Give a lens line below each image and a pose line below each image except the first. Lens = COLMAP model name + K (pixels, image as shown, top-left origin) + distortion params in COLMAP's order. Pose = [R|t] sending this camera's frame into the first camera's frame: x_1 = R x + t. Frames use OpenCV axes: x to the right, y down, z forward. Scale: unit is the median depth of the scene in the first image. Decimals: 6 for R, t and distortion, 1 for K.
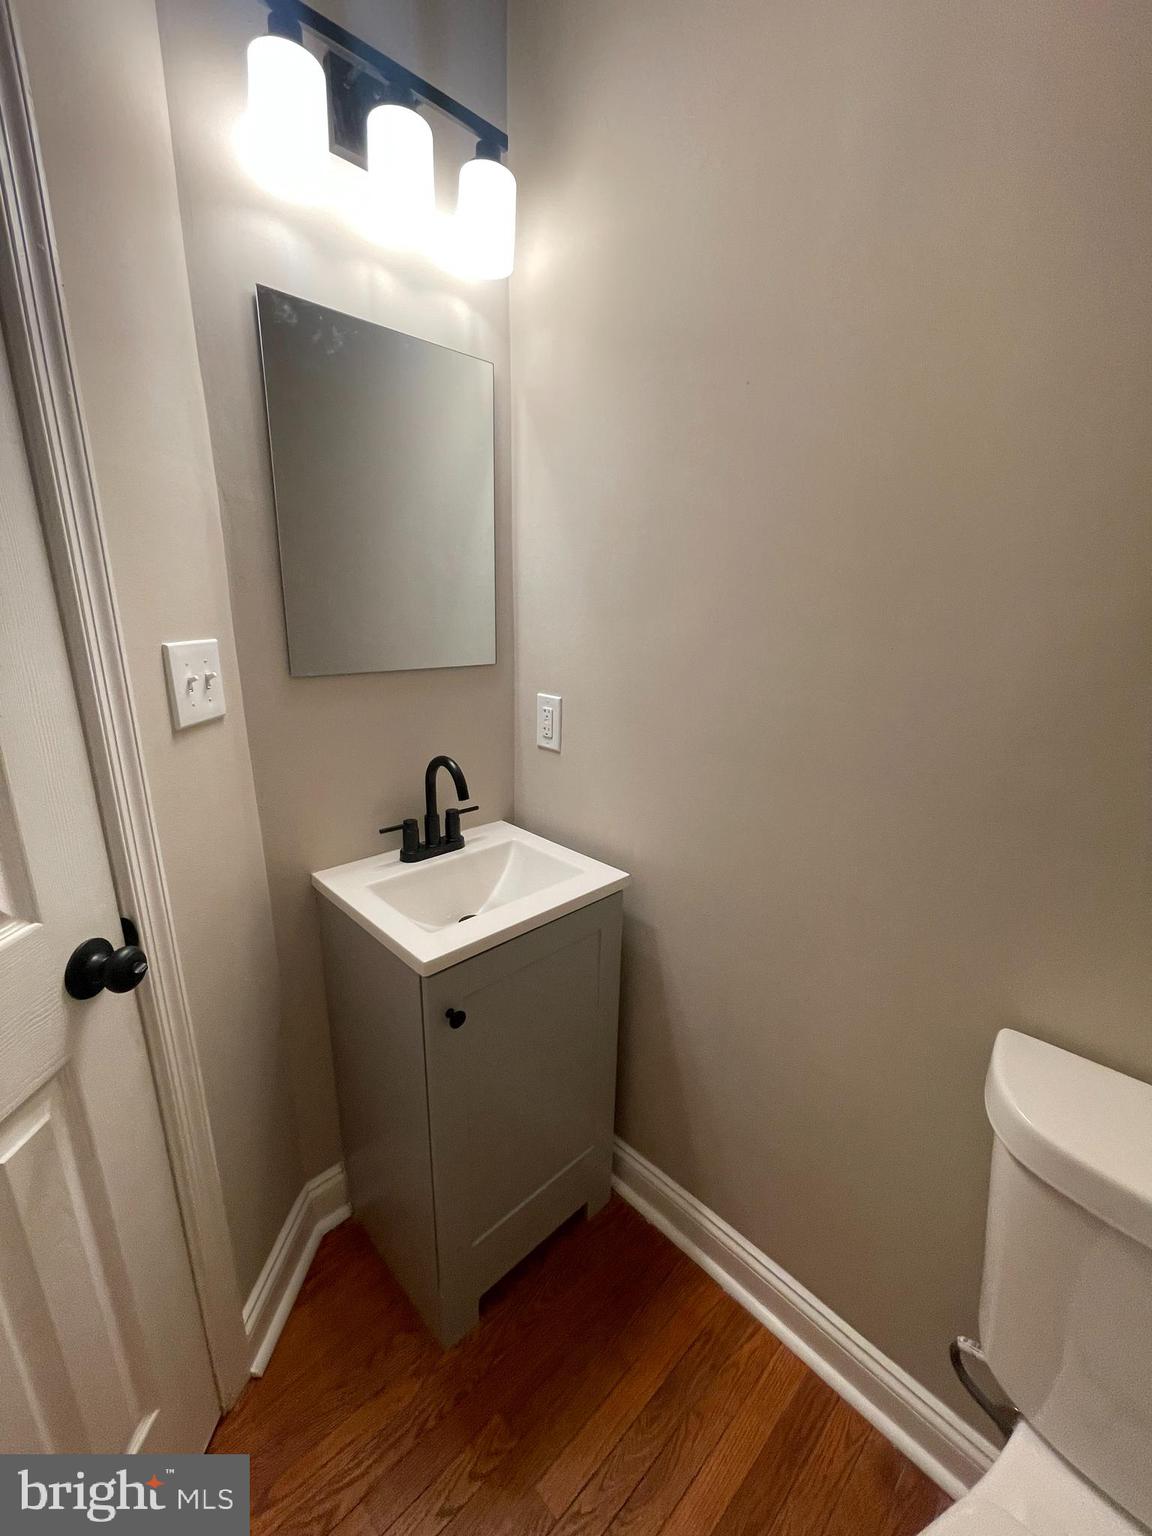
lens RADIAL K [[621.5, 0, 573.5], [0, 621.5, 770.2], [0, 0, 1]] dist [-0.001952, -0.000575]
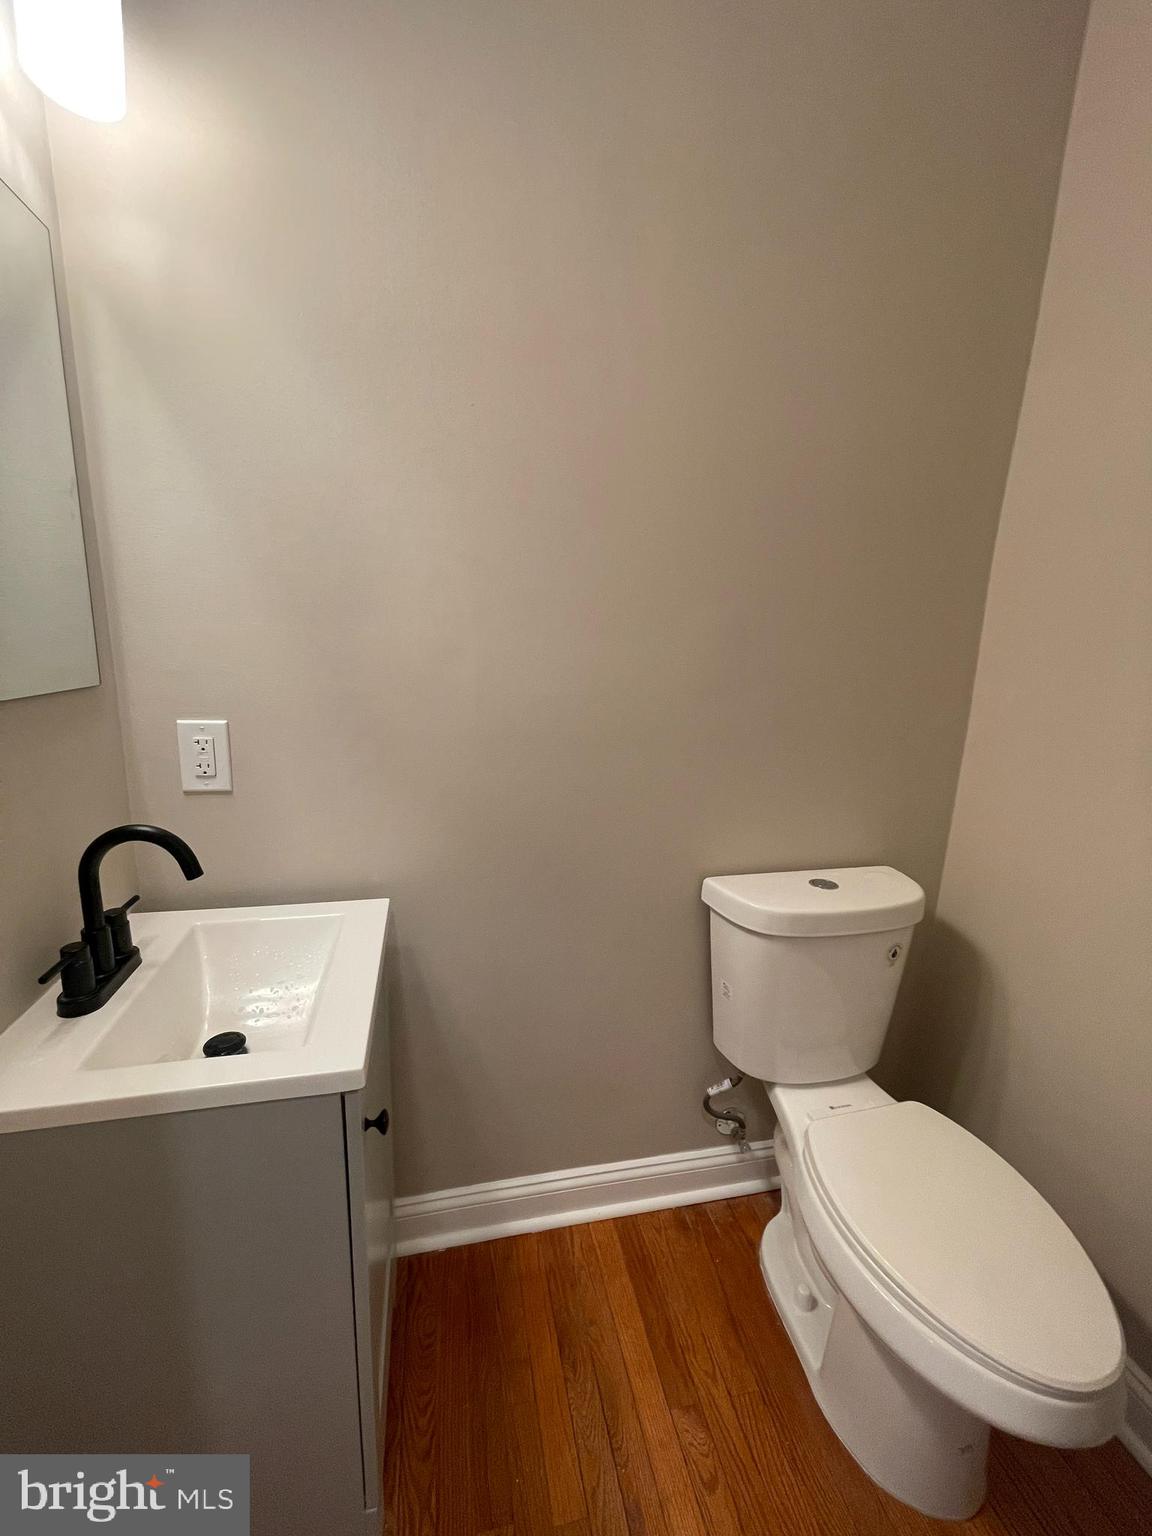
lens RADIAL K [[621.5, 0, 576.0], [0, 621.5, 768.5], [0, 0, 1]] dist [-0.001952, -0.000575]
pose [[0.508219, -0.174759, 0.843311, -0.467368], [0.194846, 0.977138, 0.085068, -0.041246], [-0.838897, 0.121083, 0.530651, 0.236738]]
